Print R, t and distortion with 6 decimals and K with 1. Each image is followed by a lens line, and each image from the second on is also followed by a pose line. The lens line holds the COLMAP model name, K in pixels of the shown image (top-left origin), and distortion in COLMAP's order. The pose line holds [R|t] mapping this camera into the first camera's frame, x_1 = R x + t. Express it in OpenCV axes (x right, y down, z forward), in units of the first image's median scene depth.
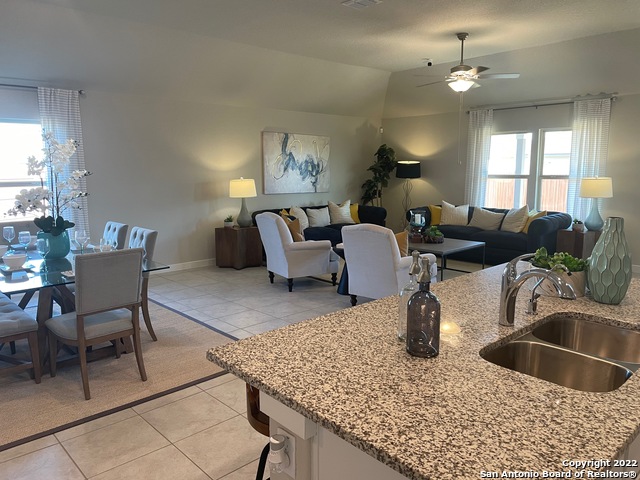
lens RADIAL K [[492.2, 0, 323.9], [0, 492.2, 242.6], [0, 0, 1]] dist [0.034988, -0.041564]
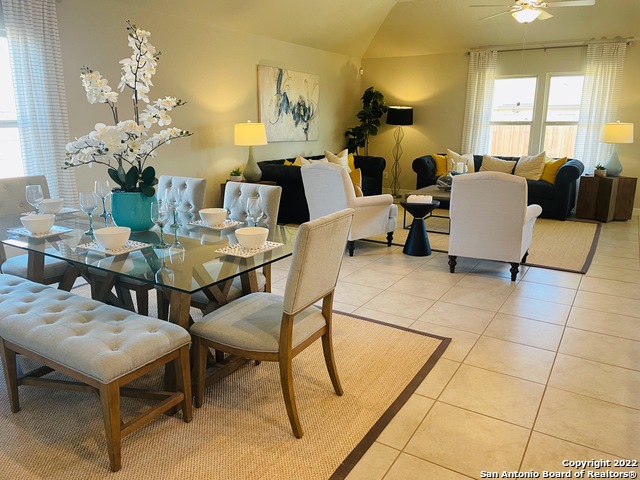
lens RADIAL K [[492.2, 0, 319.3], [0, 492.2, 237.3], [0, 0, 1]] dist [0.034988, -0.041564]
pose [[0.963104, -0.052721, 0.263914, -0.258623], [0.031813, 0.996052, 0.082881, -0.003293], [-0.267241, -0.071428, 0.960979, 0.156585]]
